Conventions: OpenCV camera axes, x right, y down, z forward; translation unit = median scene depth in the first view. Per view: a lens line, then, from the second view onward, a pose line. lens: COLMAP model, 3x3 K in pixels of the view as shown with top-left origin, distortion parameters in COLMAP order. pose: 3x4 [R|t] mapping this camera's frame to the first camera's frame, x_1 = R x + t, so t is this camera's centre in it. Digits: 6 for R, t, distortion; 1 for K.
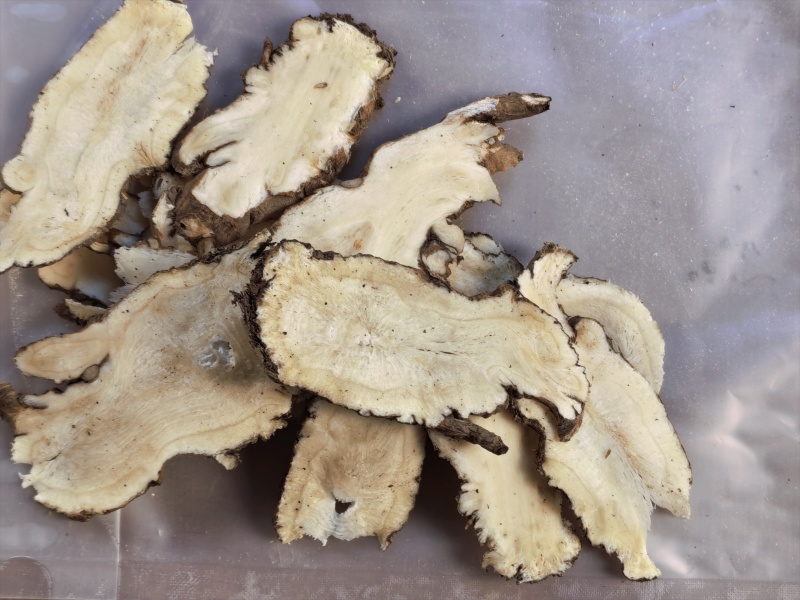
lens RADIAL K [[1529.9, 0, 400.0], [0, 1529.9, 300.0], [0, 0, 1]] dist [0.030405, -0.067801]
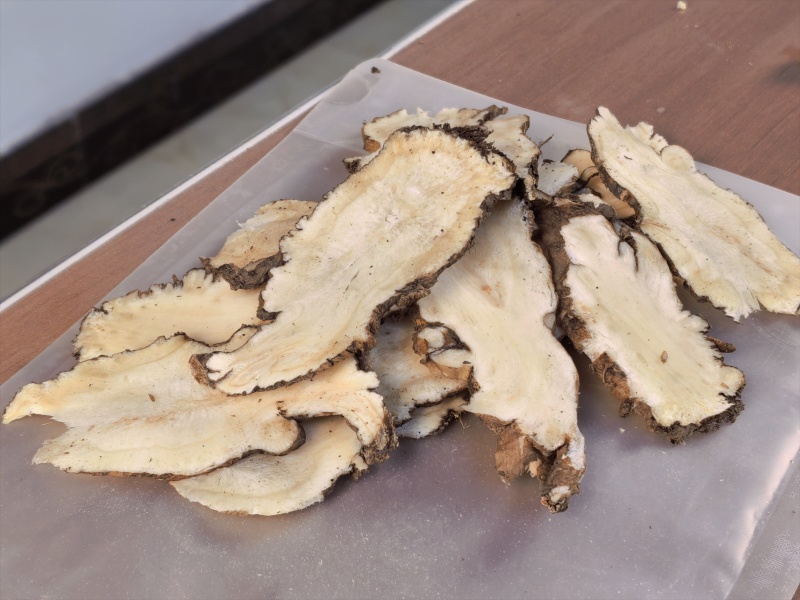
lens RADIAL K [[1576.2, 0, 400.0], [0, 1576.2, 300.0], [0, 0, 1]] dist [0.024015, 0.019644]
pose [[-0.461646, 0.515022, -0.722243, 0.694302], [-0.886513, -0.239167, 0.396098, -0.371100], [0.031262, 0.823135, 0.566985, 0.443228]]
